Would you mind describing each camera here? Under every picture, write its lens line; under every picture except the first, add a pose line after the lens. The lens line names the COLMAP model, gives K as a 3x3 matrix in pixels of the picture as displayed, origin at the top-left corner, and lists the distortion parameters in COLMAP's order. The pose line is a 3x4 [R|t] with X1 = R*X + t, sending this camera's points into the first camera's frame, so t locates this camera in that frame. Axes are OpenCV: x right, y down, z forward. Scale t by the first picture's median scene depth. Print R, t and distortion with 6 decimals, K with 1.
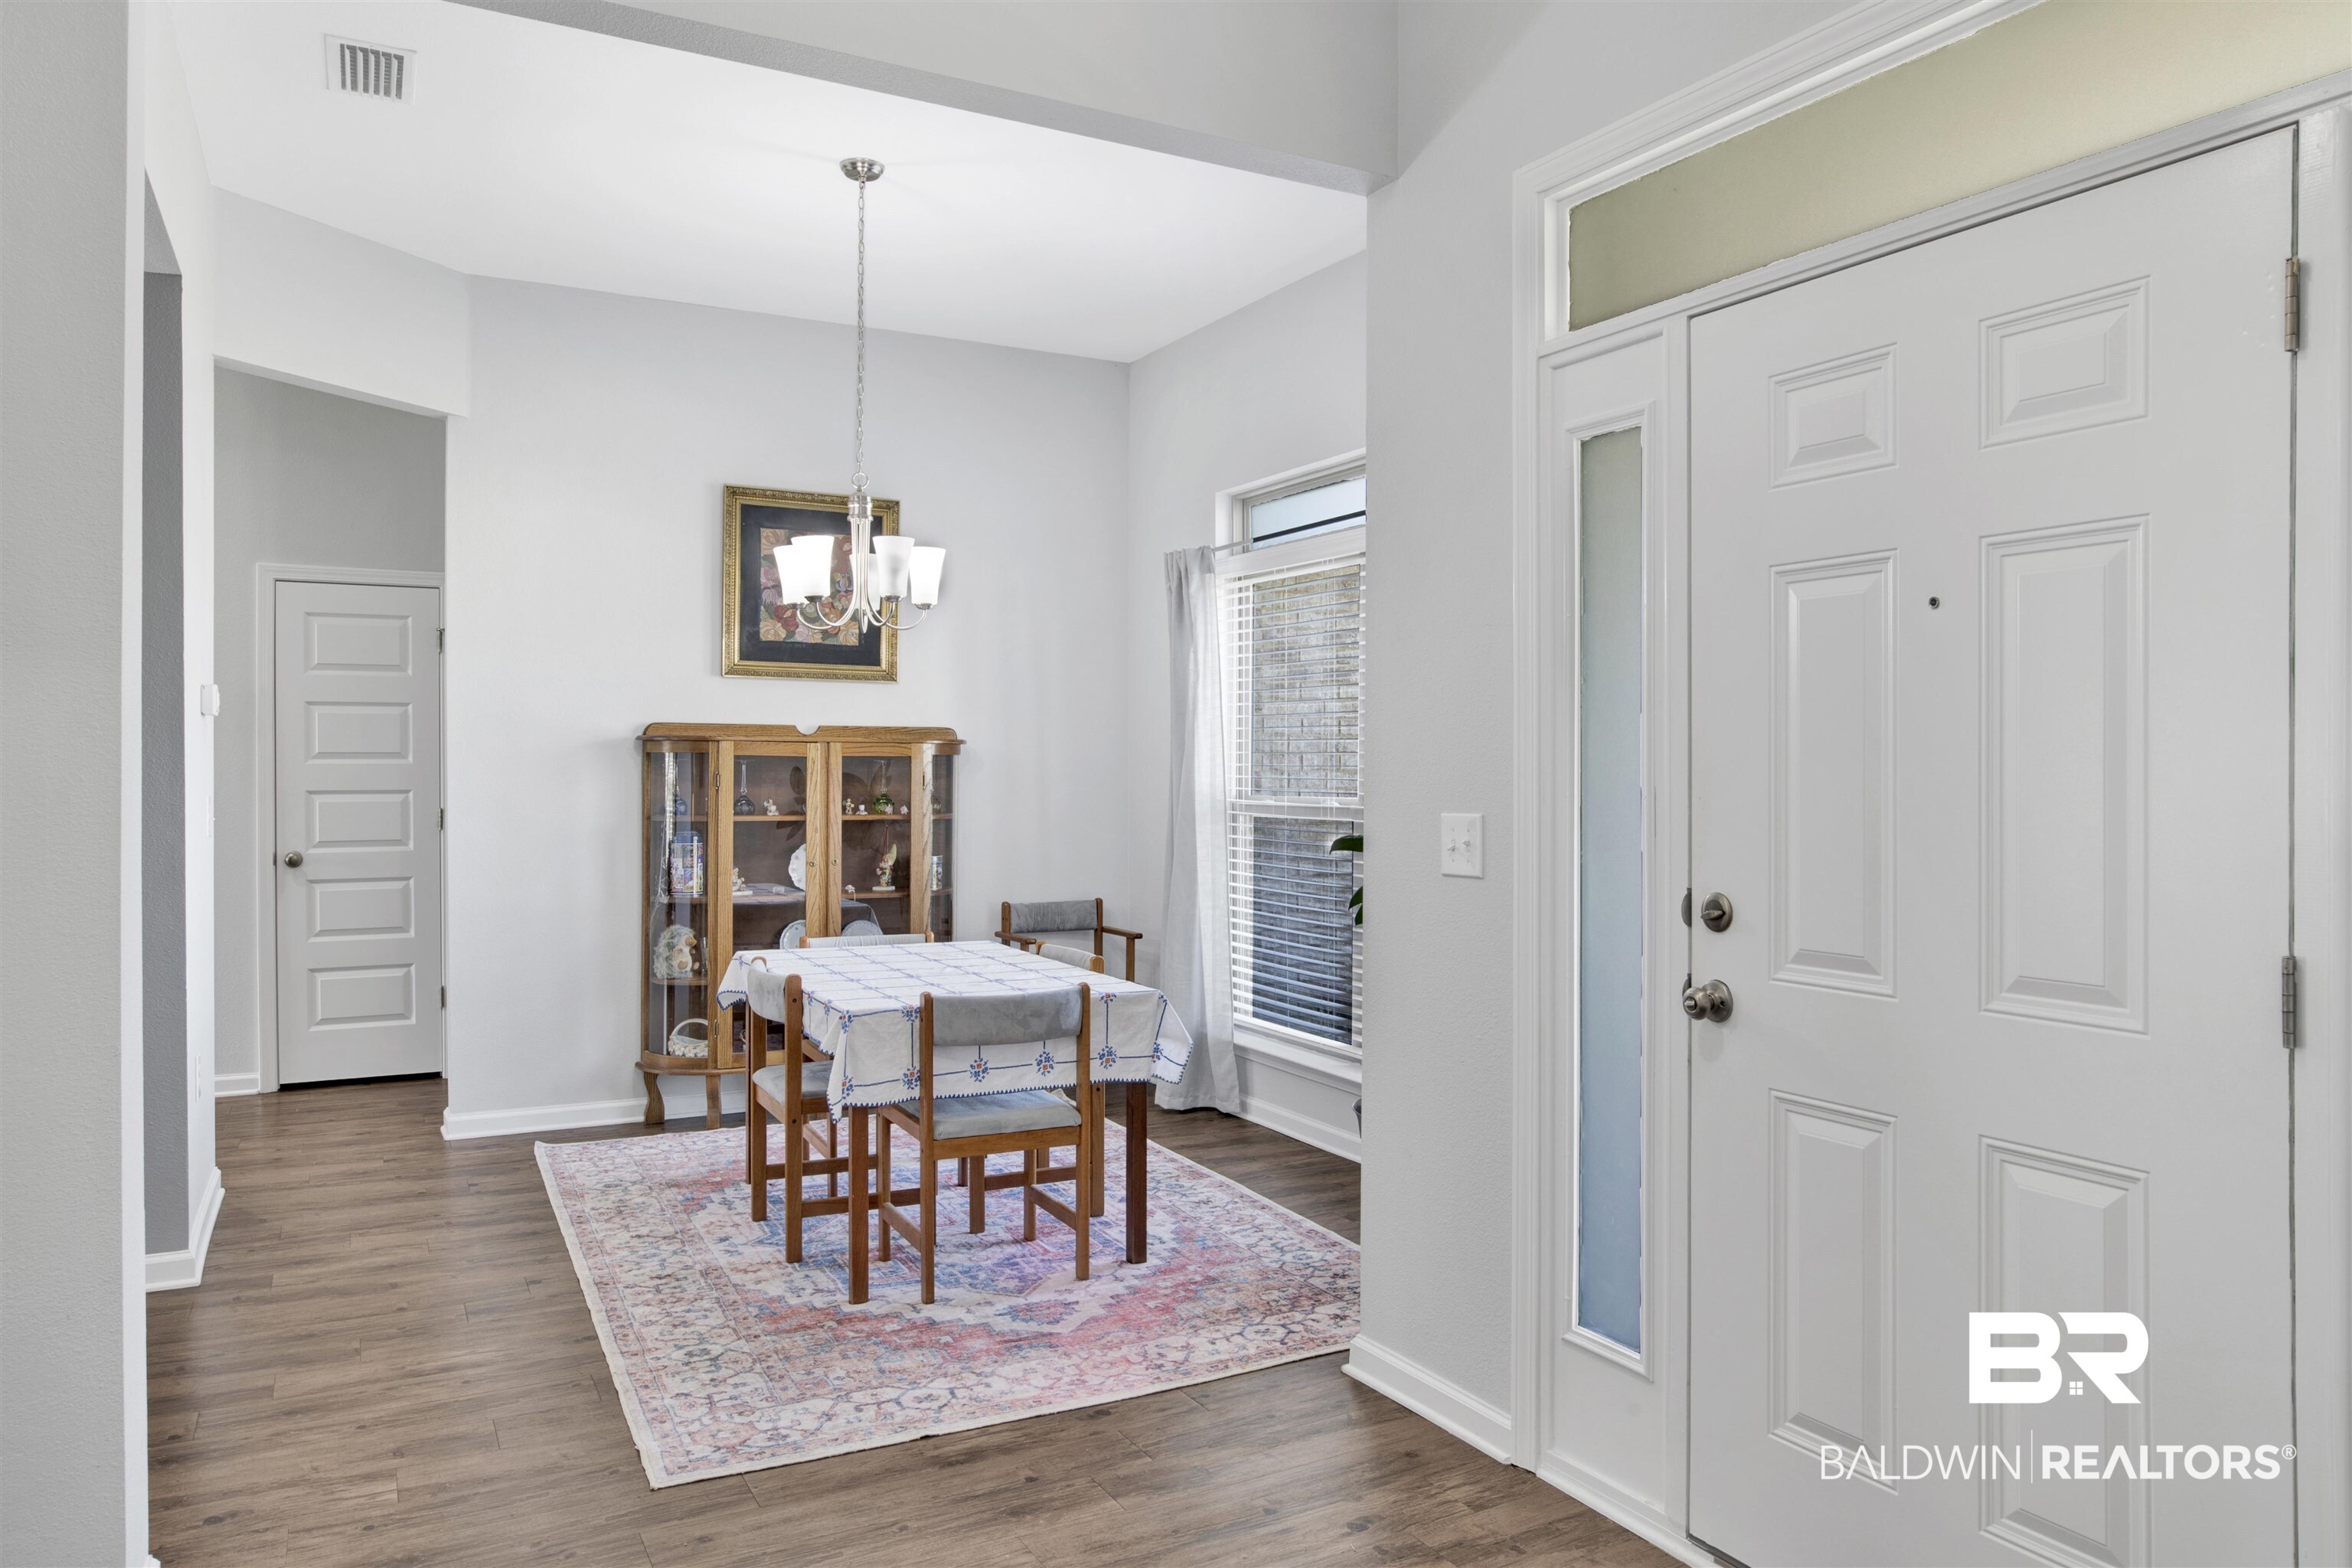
lens RADIAL K [[1604.2, 0, 1191.2], [0, 1604.2, 781.5], [0, 0, 1]] dist [-0.061341, 0.026599]
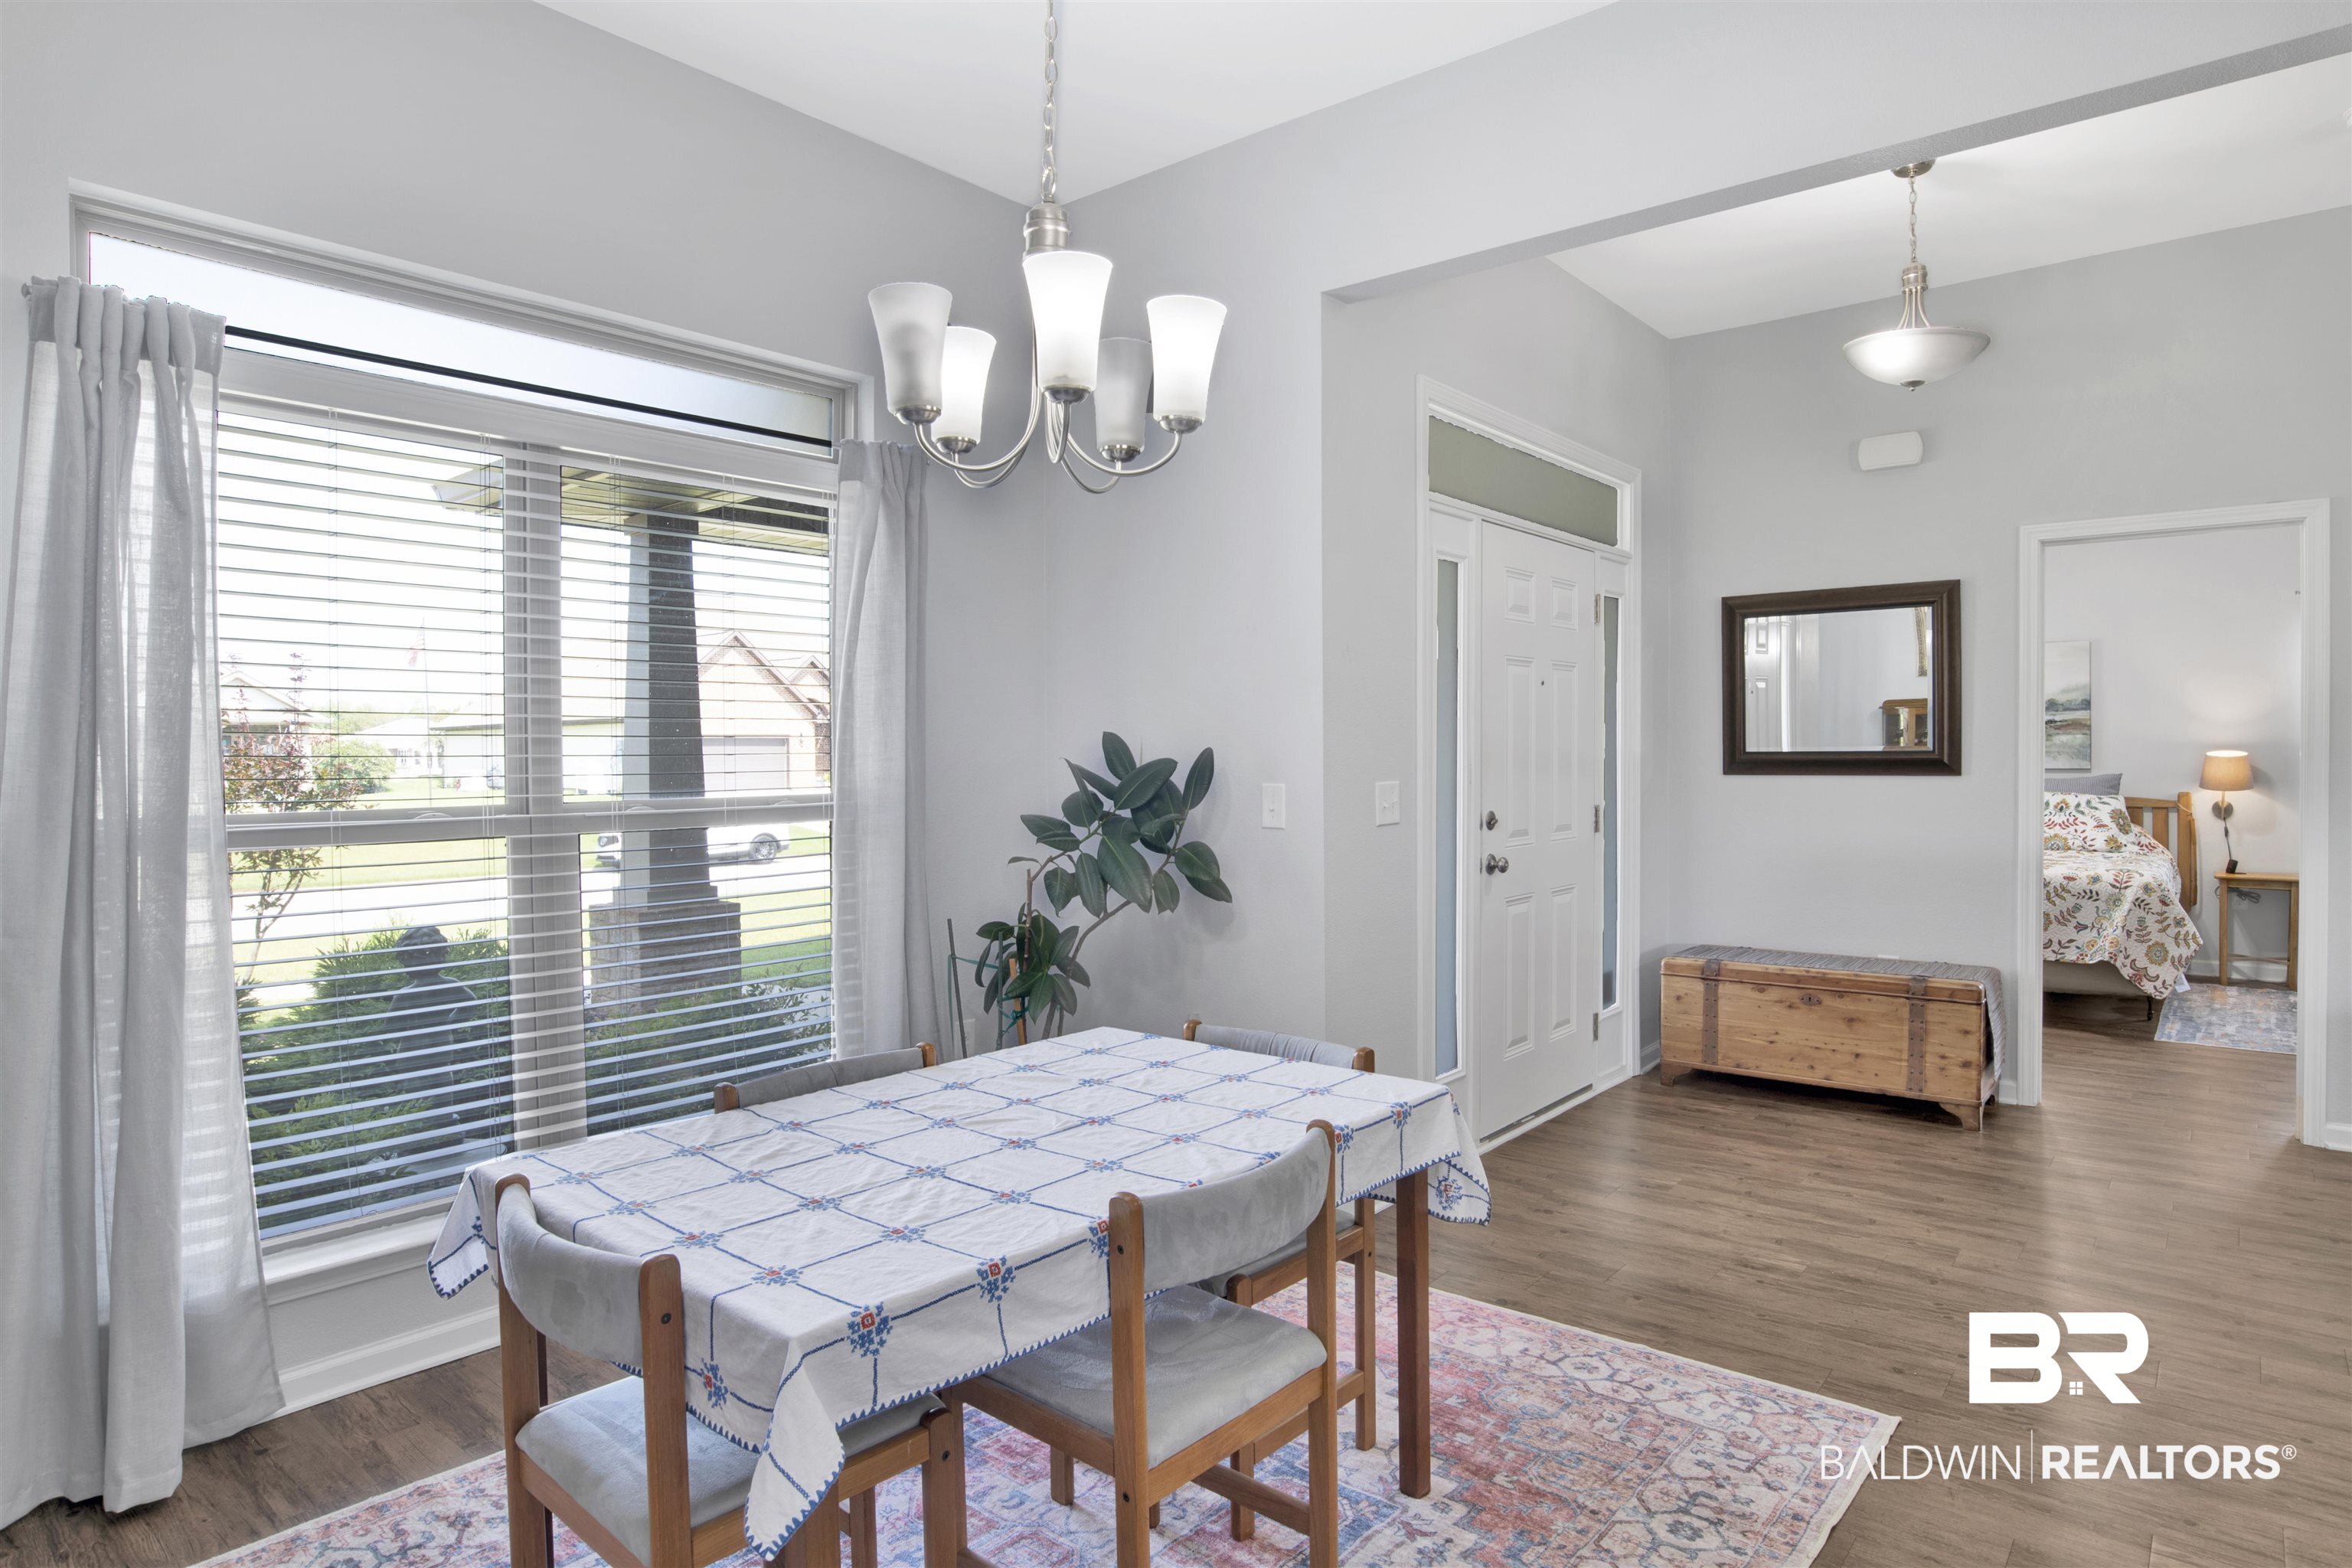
lens RADIAL K [[1328.1, 0, 1234.2], [0, 1328.1, 779.9], [0, 0, 1]] dist [-0.036268, 0.001574]
pose [[-0.412498, -0.021281, 0.910710, -0.825887], [0.002367, 0.999699, 0.024433, -0.008433], [-0.910956, 0.012234, -0.412323, 1.534864]]
